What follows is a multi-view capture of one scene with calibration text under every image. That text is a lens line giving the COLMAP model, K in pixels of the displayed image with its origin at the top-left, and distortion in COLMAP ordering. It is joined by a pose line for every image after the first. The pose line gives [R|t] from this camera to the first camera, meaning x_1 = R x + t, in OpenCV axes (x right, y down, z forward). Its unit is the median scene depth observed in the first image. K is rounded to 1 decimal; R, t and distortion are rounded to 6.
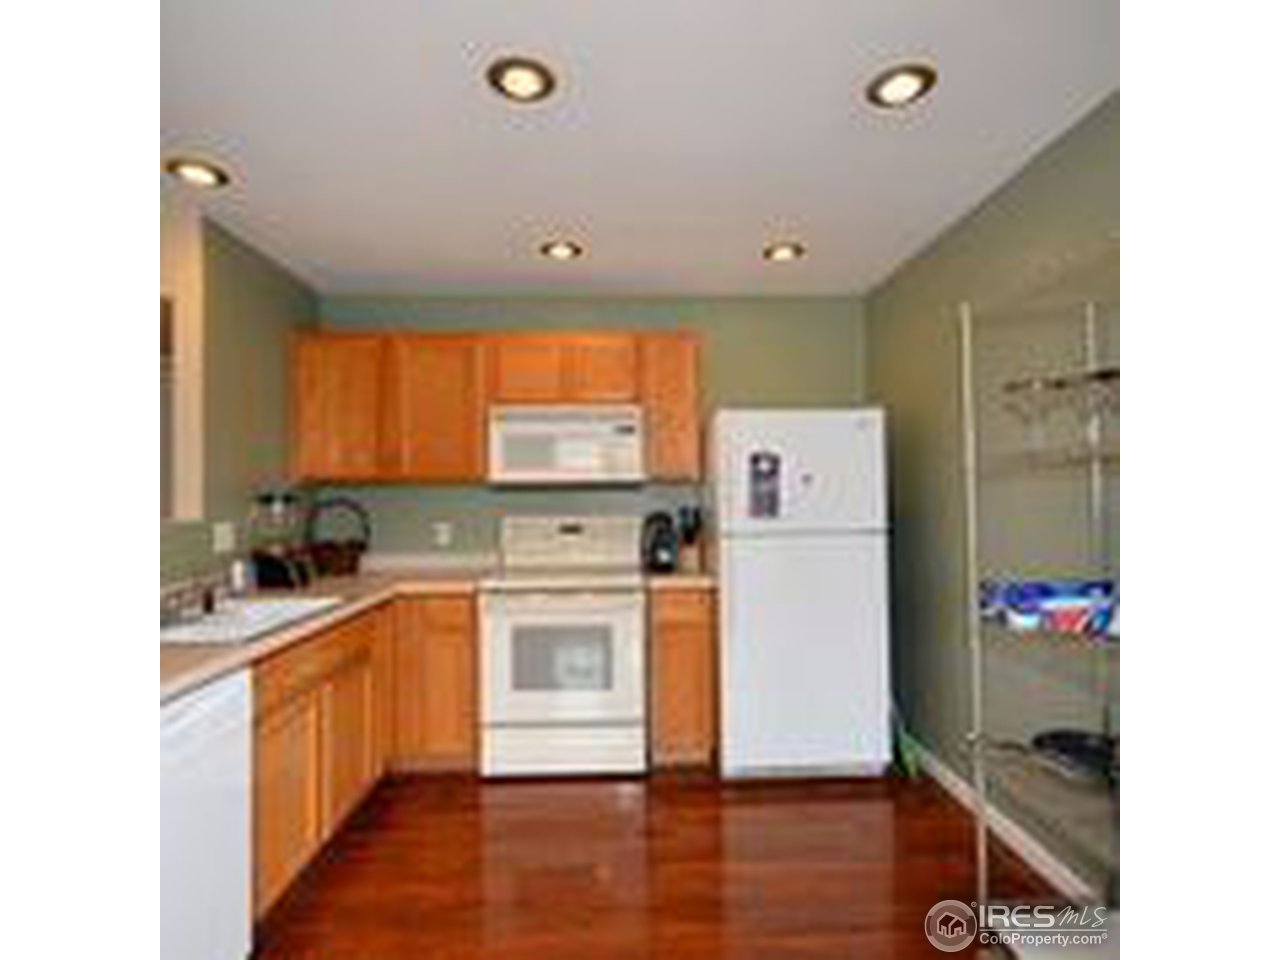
lens RADIAL K [[656.0, 0, 611.5], [0, 656.0, 485.7], [0, 0, 1]] dist [-0.000821, 0.000078]
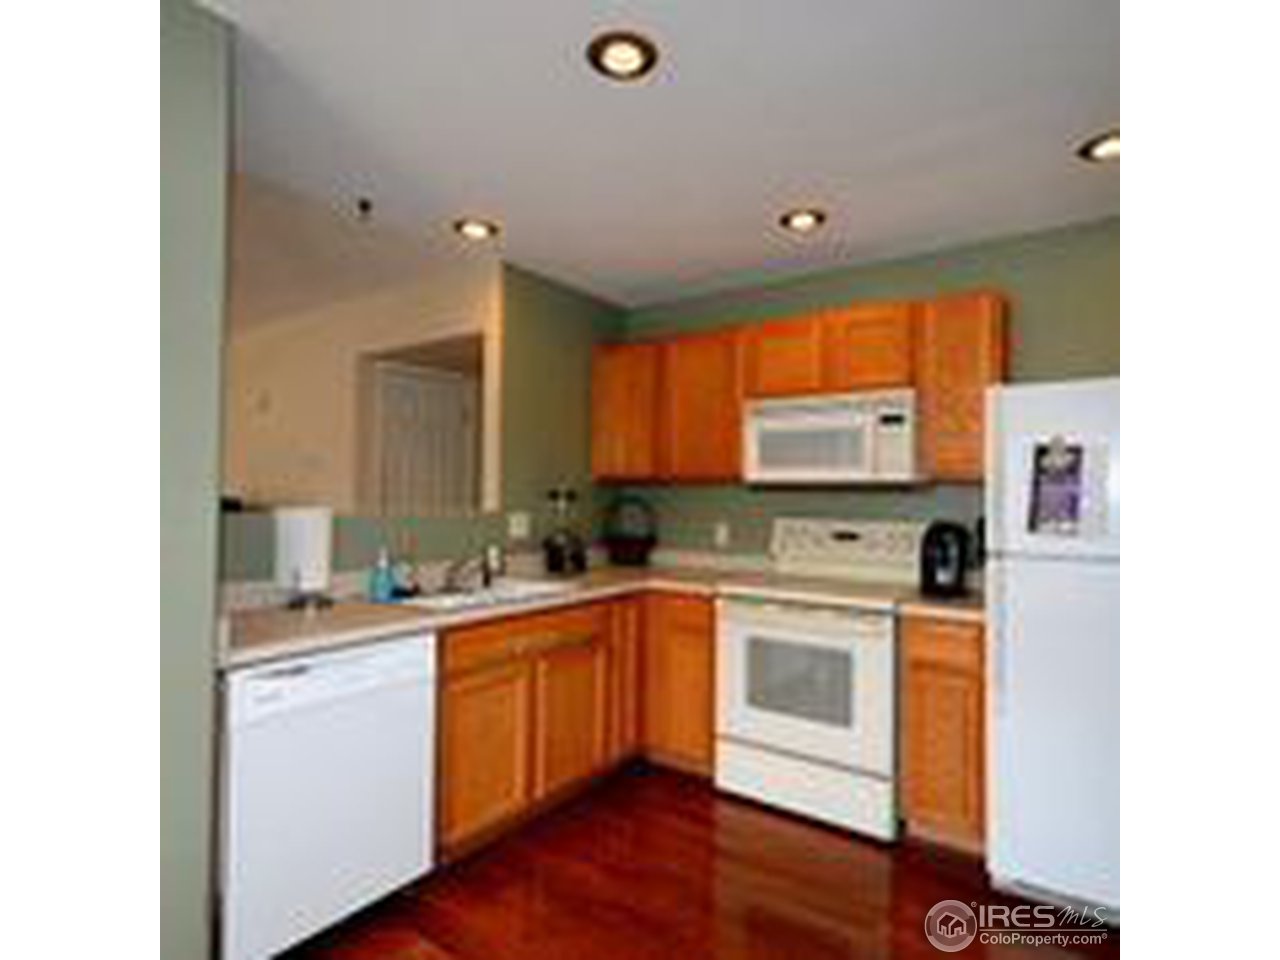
lens RADIAL K [[656.0, 0, 611.5], [0, 656.0, 485.7], [0, 0, 1]] dist [-0.000821, 0.000078]
pose [[0.800161, 0.010547, -0.599692, 0.235915], [-0.010987, 0.999935, 0.002927, -0.000163], [0.599684, 0.004247, 0.800225, 0.130996]]
